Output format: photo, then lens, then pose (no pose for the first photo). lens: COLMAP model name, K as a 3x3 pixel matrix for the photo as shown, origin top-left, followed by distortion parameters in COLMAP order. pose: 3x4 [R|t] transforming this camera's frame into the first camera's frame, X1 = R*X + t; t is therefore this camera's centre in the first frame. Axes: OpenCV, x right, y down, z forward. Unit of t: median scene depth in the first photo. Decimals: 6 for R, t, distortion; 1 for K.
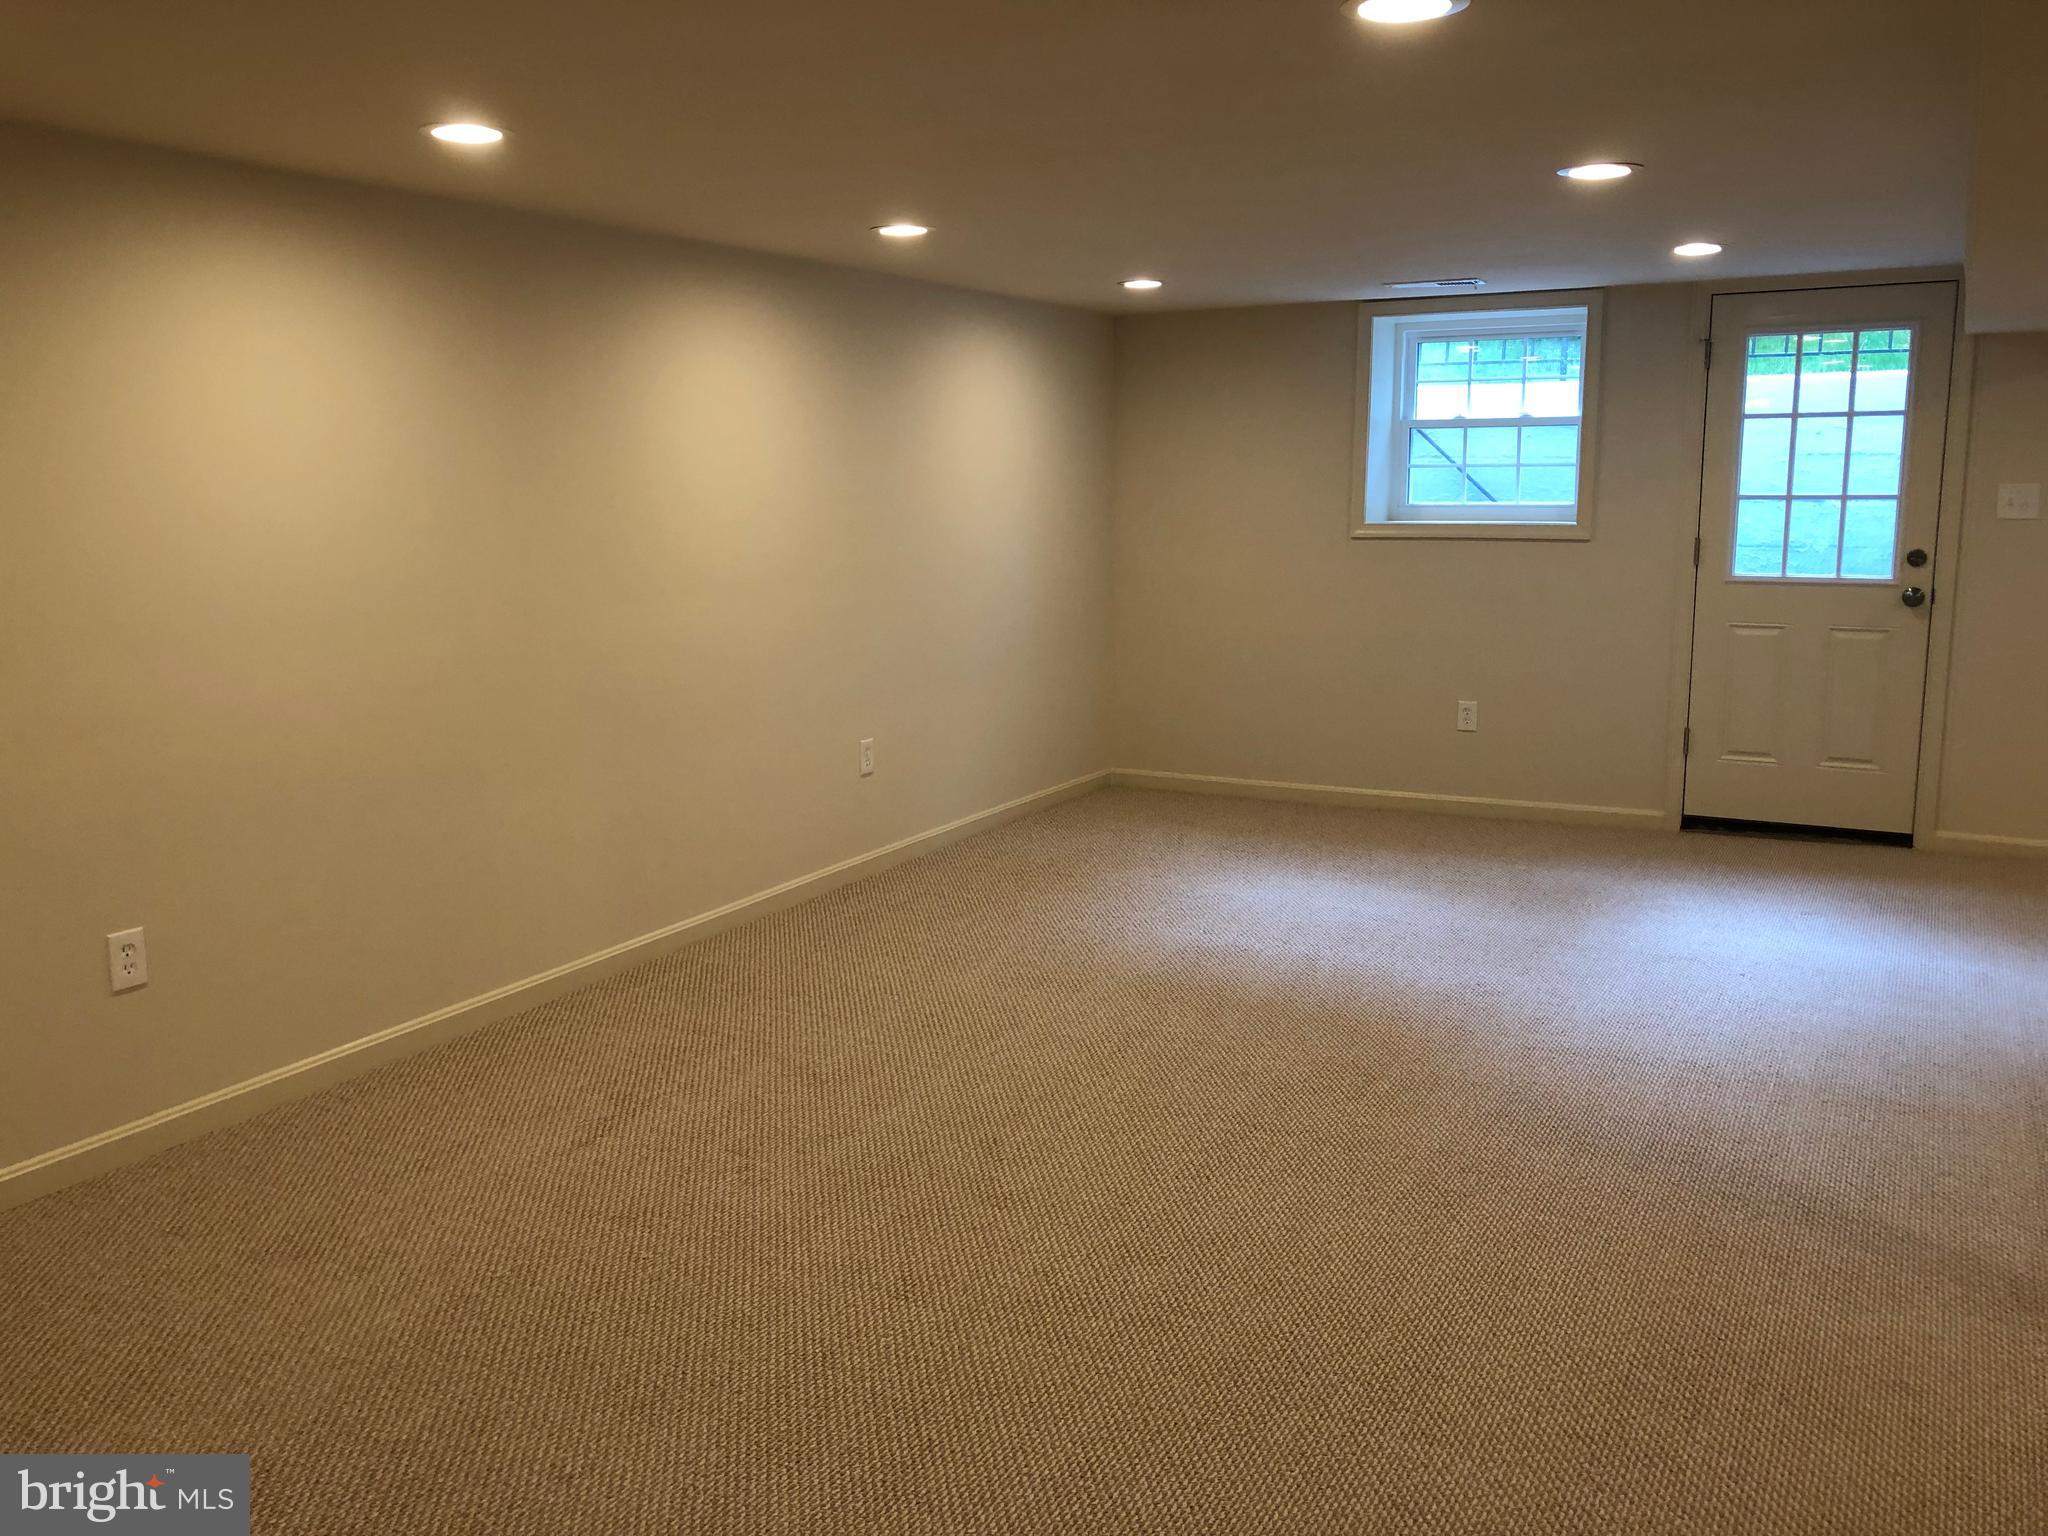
lens RADIAL K [[1690.8, 0, 1013.1], [0, 1690.8, 757.5], [0, 0, 1]] dist [0.018742, -0.024637]
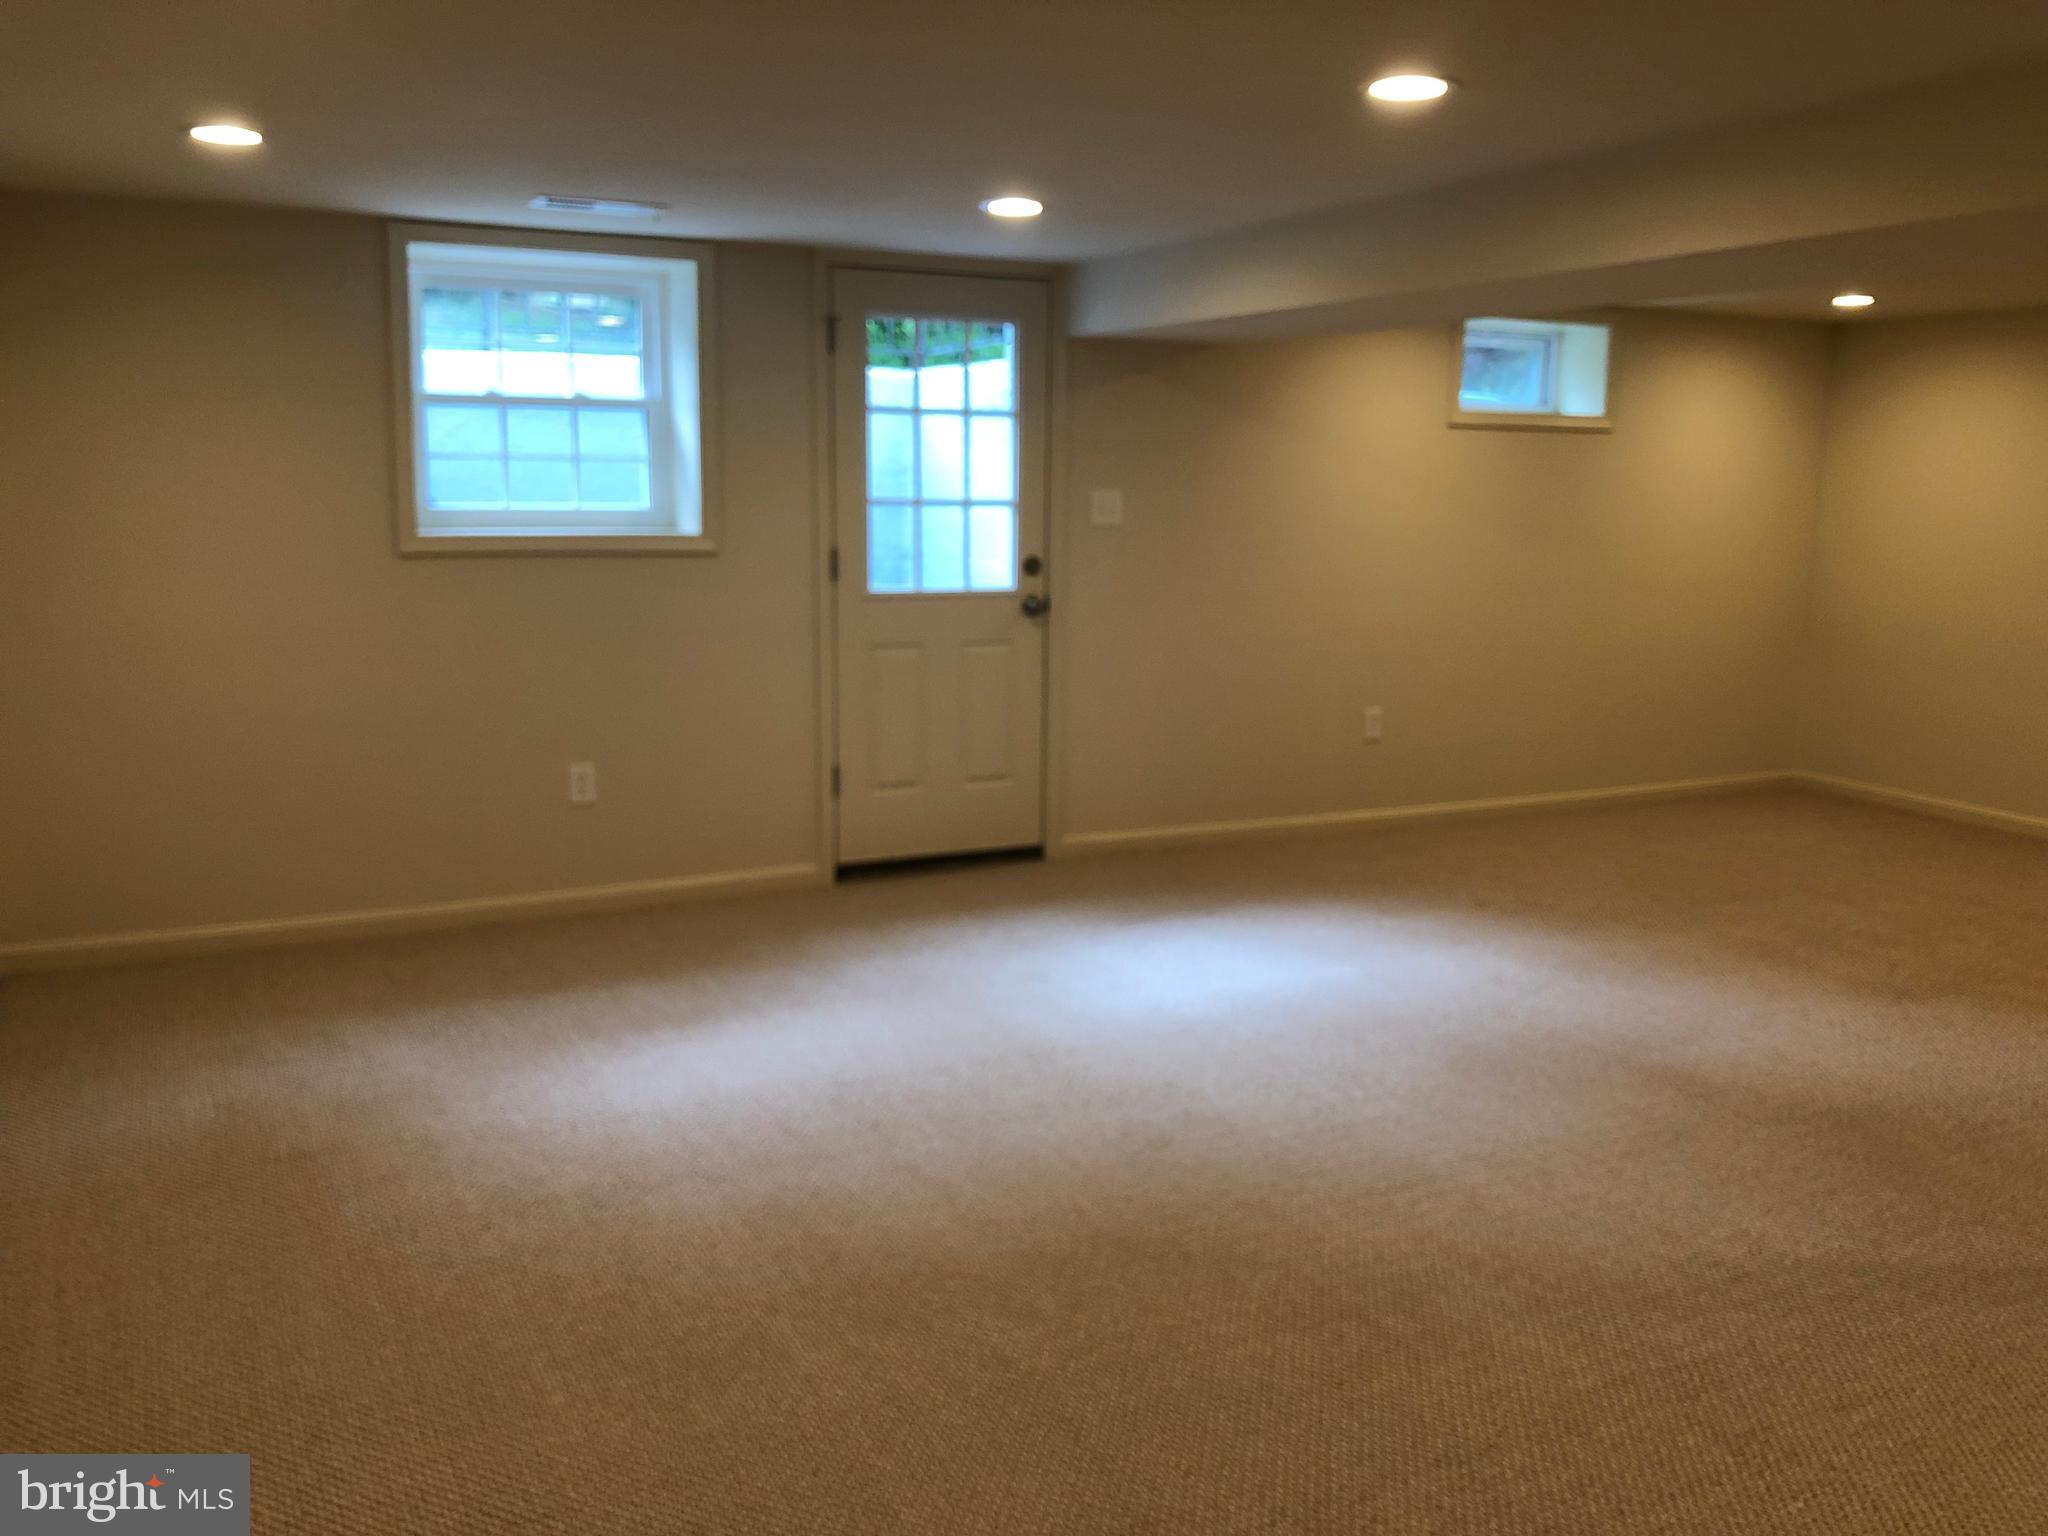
lens RADIAL K [[1690.8, 0, 1020.5], [0, 1690.8, 799.5], [0, 0, 1]] dist [0.018742, -0.024637]
pose [[0.568489, -0.142630, 0.810233, -0.256028], [0.120723, 0.988658, 0.089336, -0.066892], [-0.813785, 0.047027, 0.579260, 0.415442]]
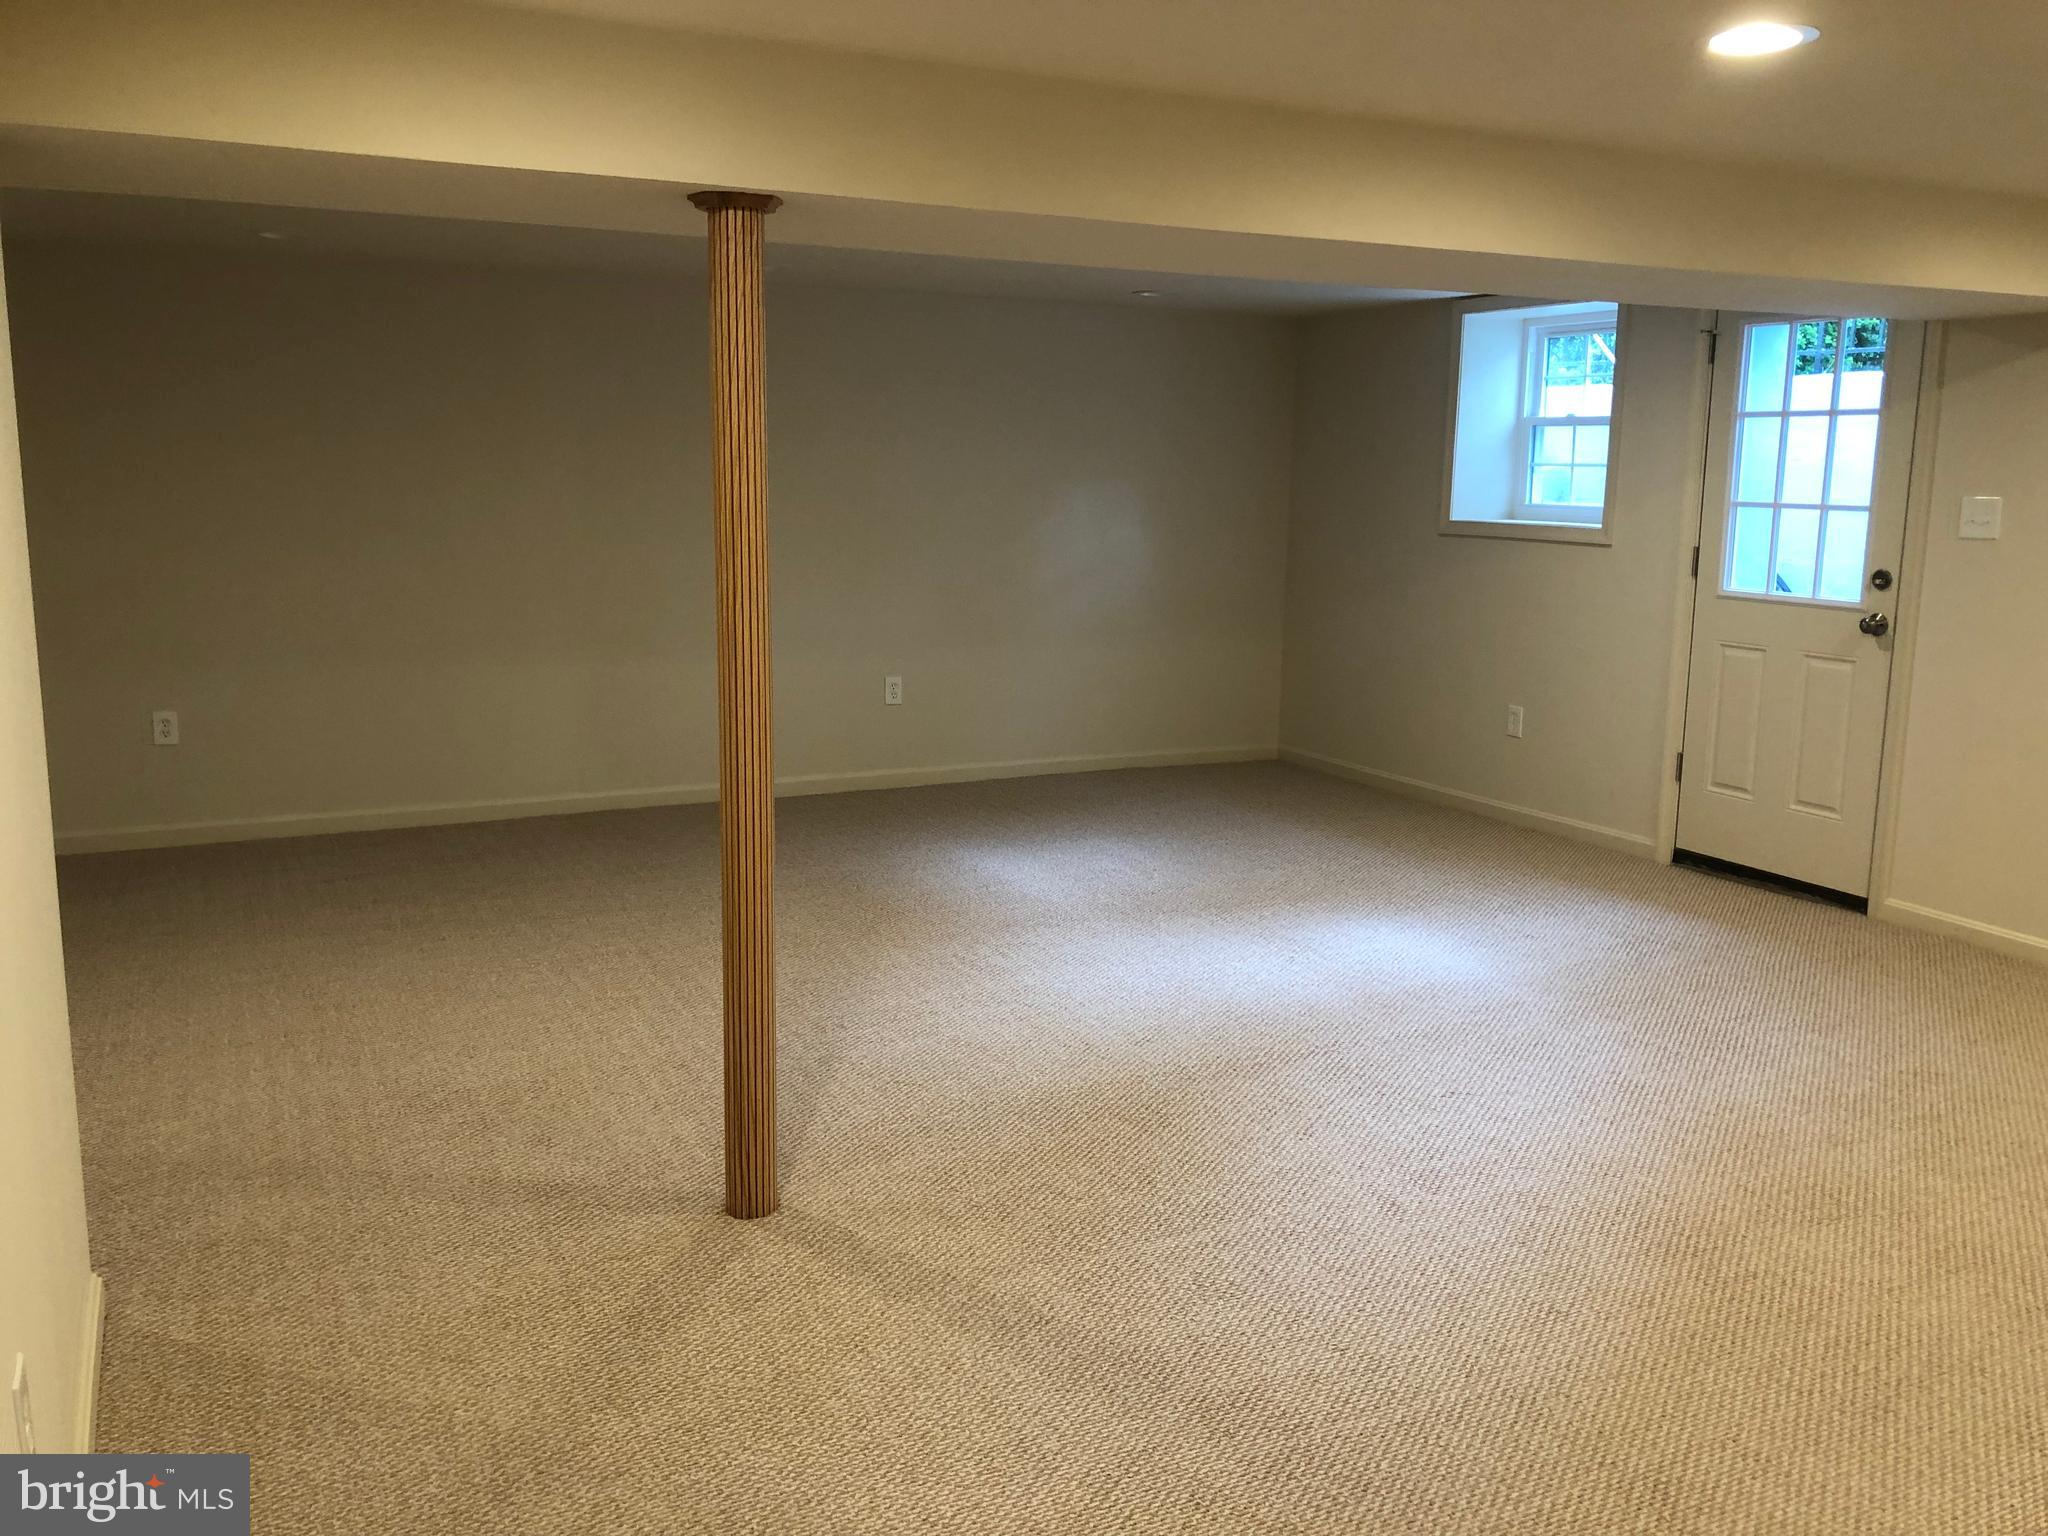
lens RADIAL K [[1690.8, 0, 1033.7], [0, 1690.8, 752.0], [0, 0, 1]] dist [0.018742, -0.024637]
pose [[0.818745, 0.116085, -0.562299, 0.624083], [-0.116191, 0.992584, 0.035734, -0.010032], [0.562278, 0.036077, 0.826161, 0.041044]]
